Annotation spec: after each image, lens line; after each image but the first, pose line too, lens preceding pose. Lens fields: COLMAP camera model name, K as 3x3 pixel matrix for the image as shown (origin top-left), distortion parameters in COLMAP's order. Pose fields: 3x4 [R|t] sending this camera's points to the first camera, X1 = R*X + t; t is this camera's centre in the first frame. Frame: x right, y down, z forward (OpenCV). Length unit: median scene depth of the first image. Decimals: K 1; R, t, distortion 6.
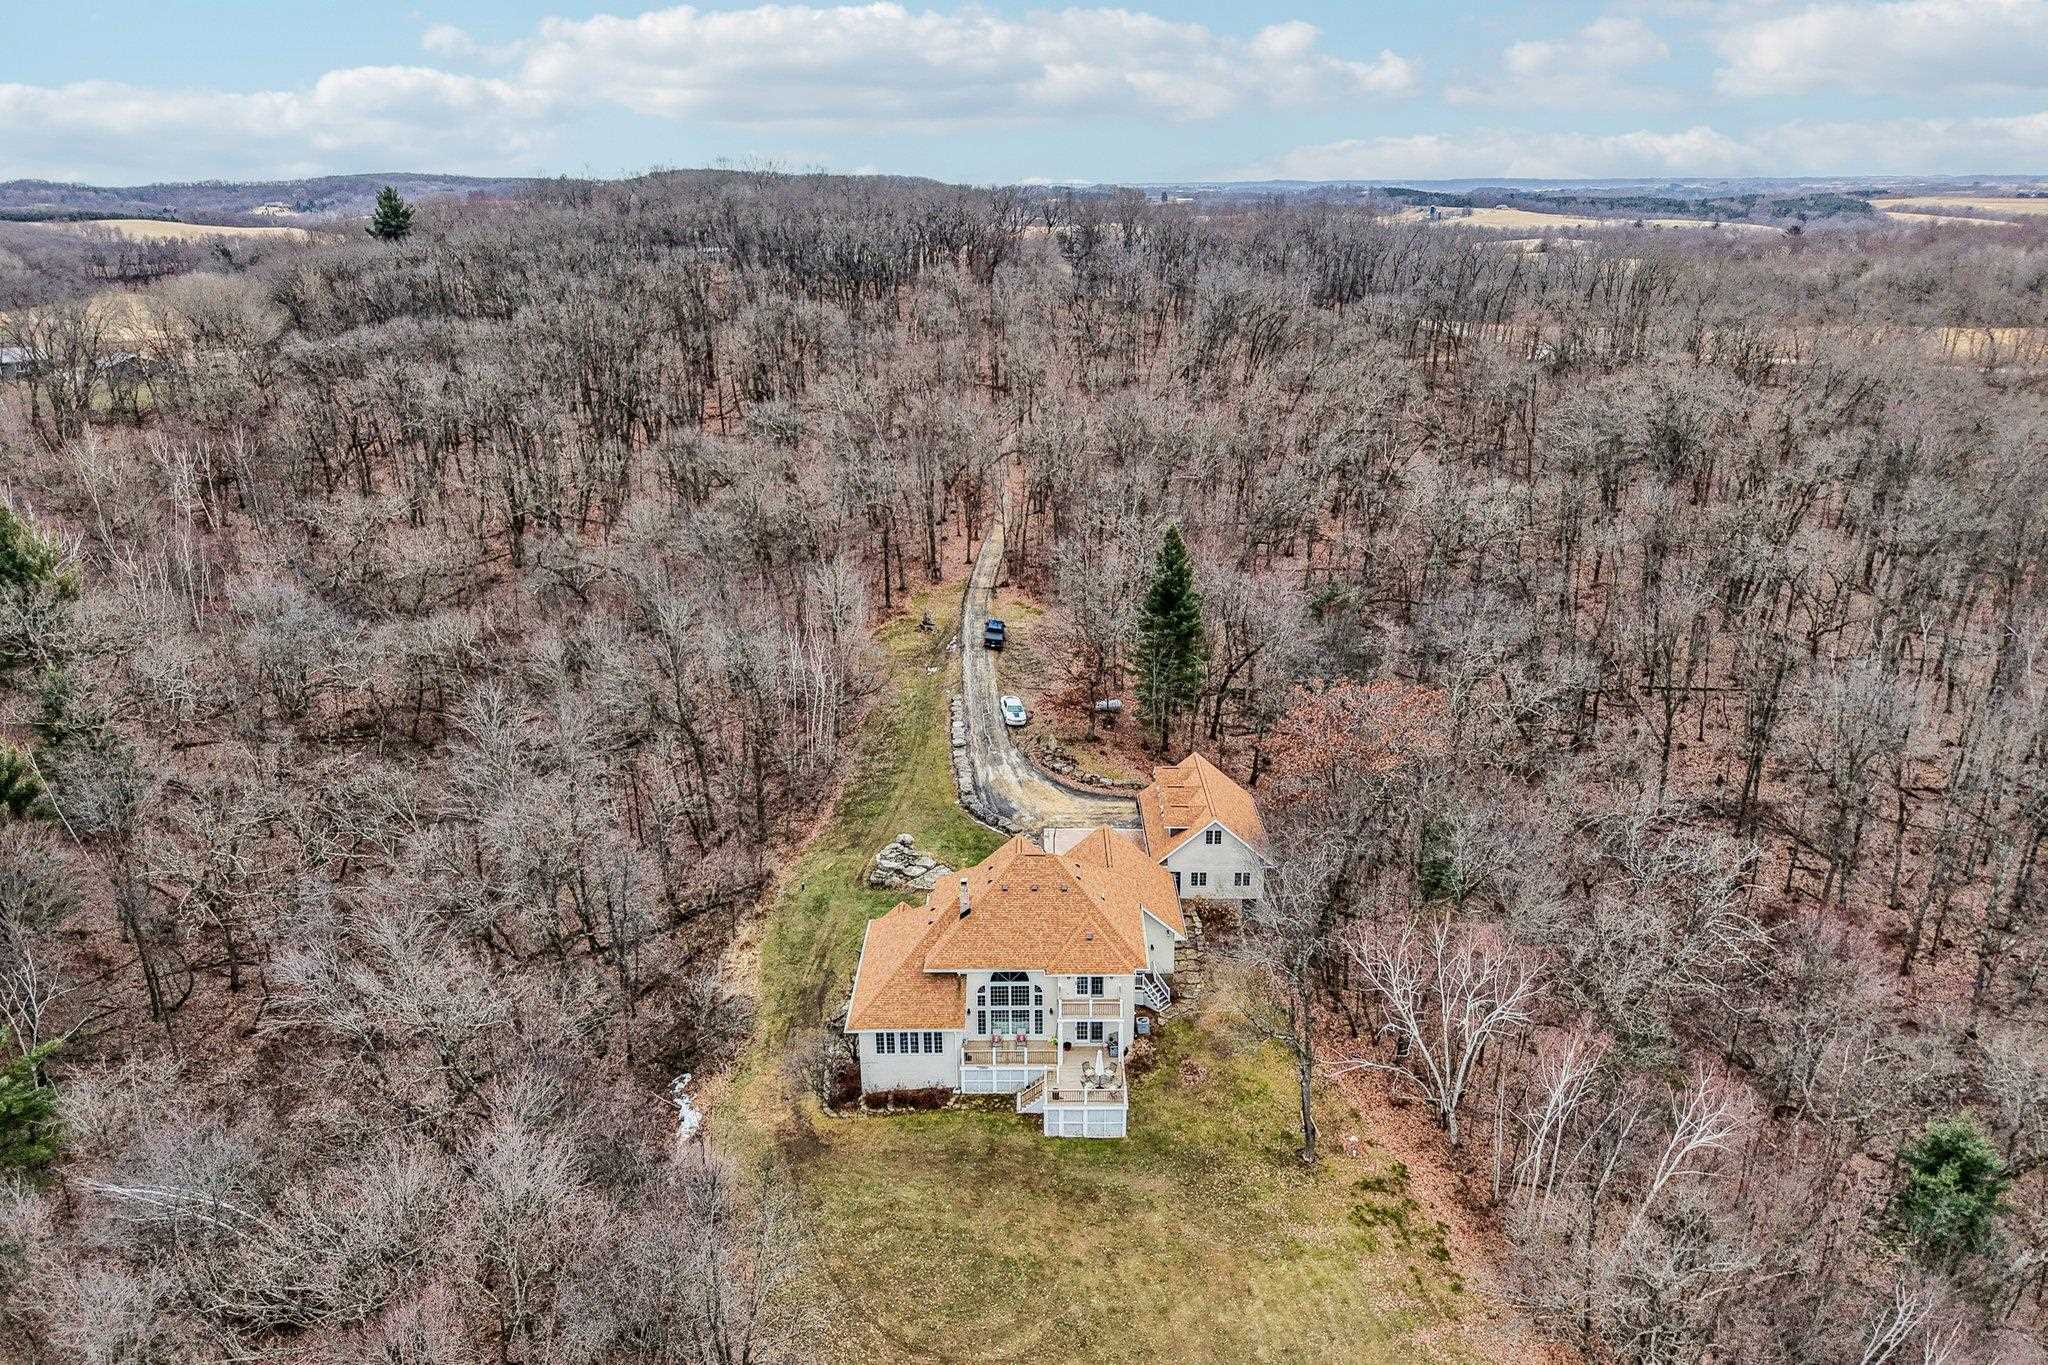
lens RADIAL K [[1396.1, 0, 1061.0], [0, 1396.1, 641.8], [0, 0, 1]] dist [0.011679, -0.013528]
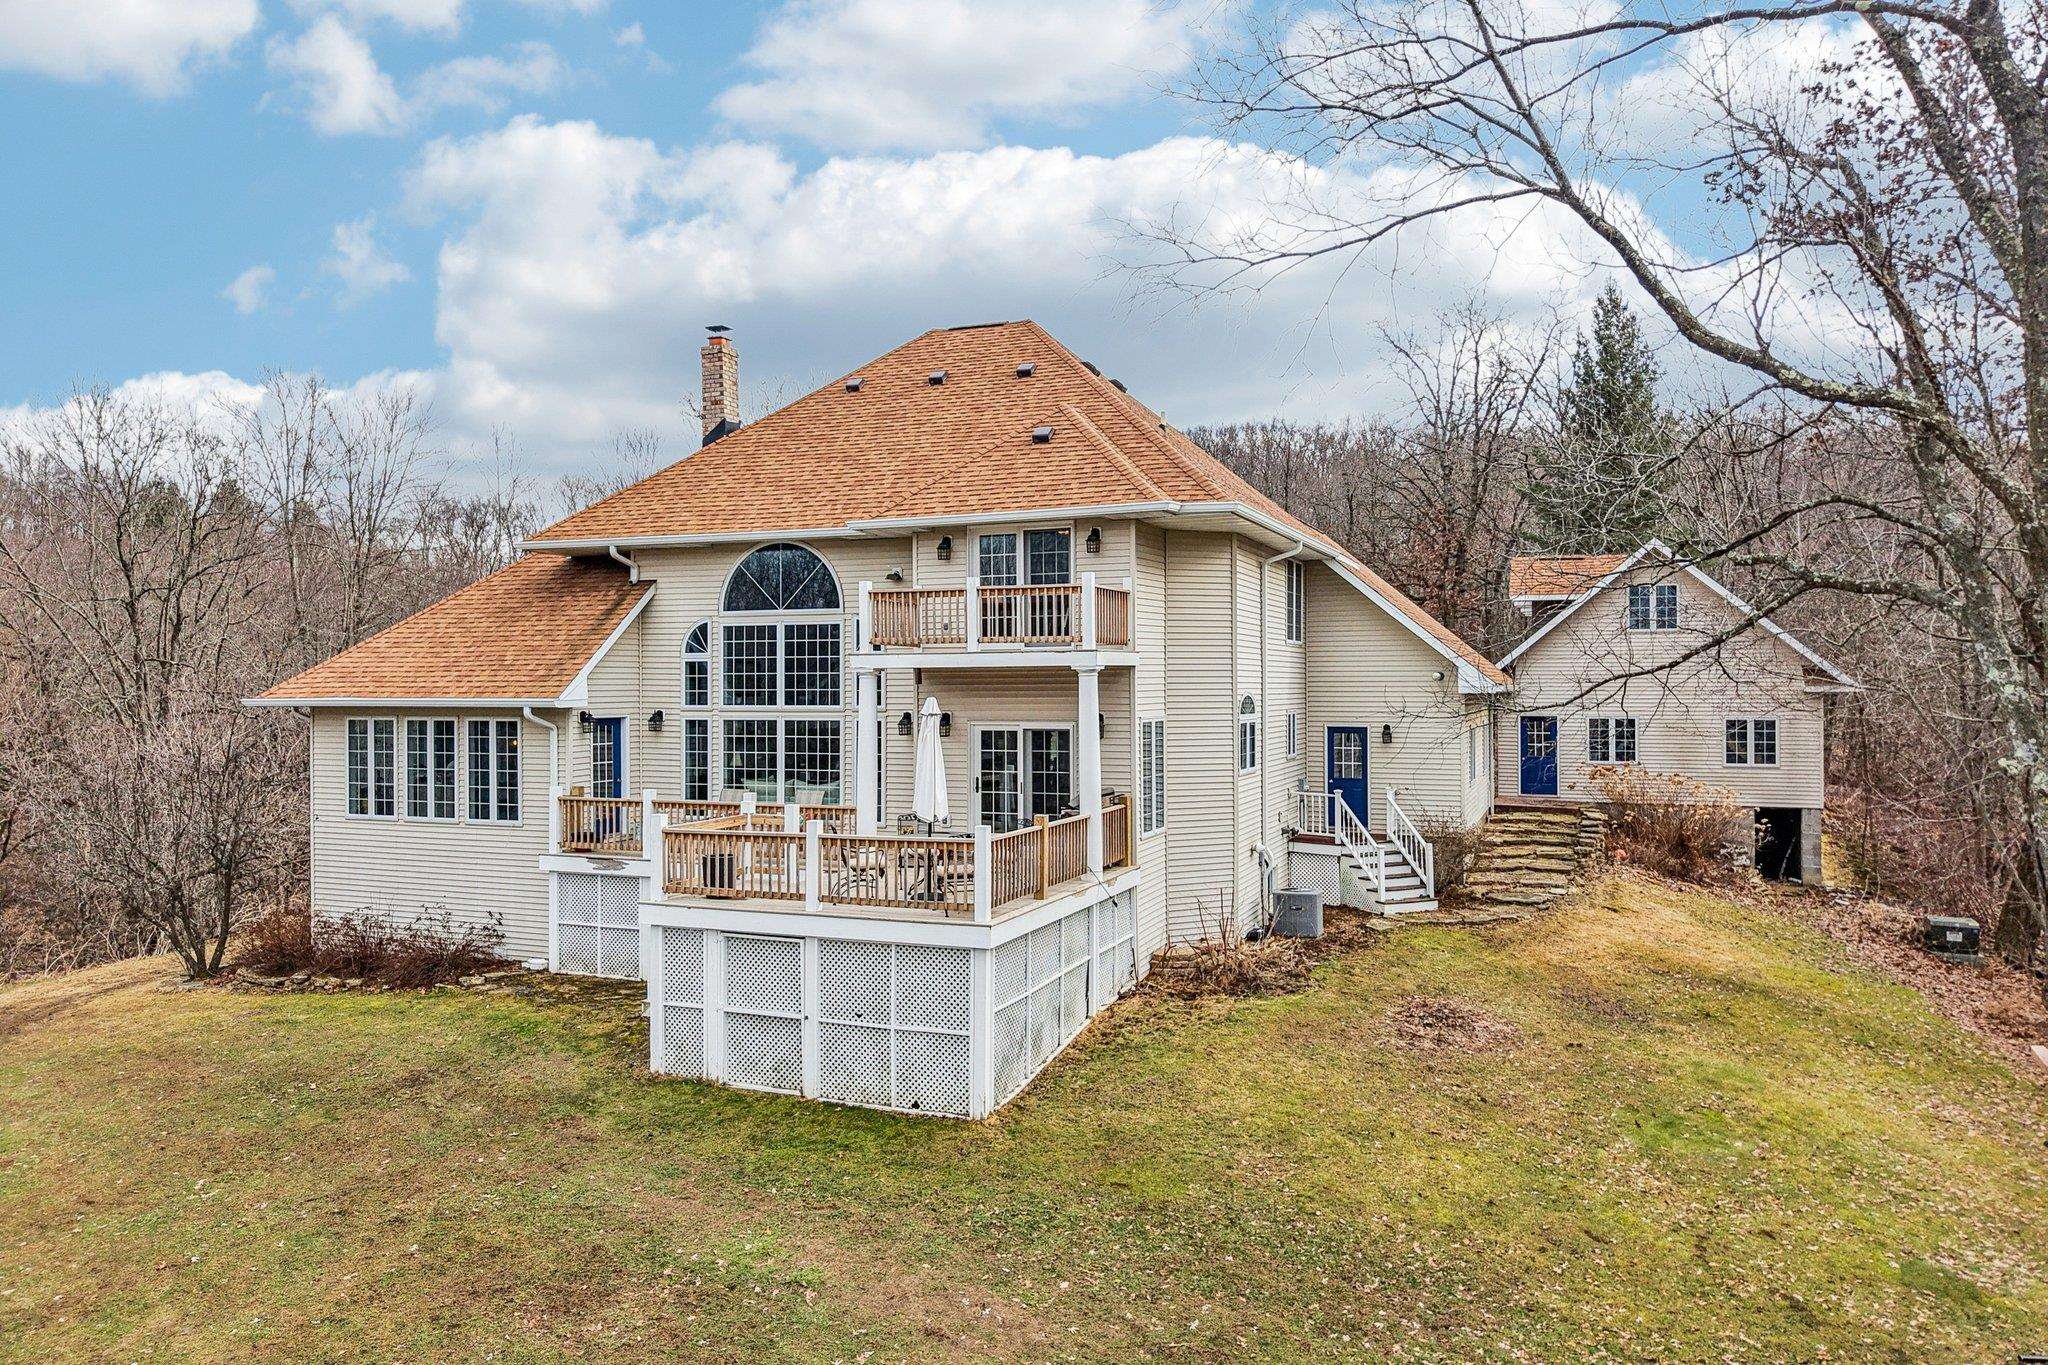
lens RADIAL K [[1396.1, 0, 1045.7], [0, 1396.1, 649.6], [0, 0, 1]] dist [0.011679, -0.013528]
pose [[0.921817, -0.019788, -0.387120, 0.127008], [-0.111604, 0.942858, -0.313947, 0.337340], [0.371211, 0.332606, 0.866934, 0.773184]]
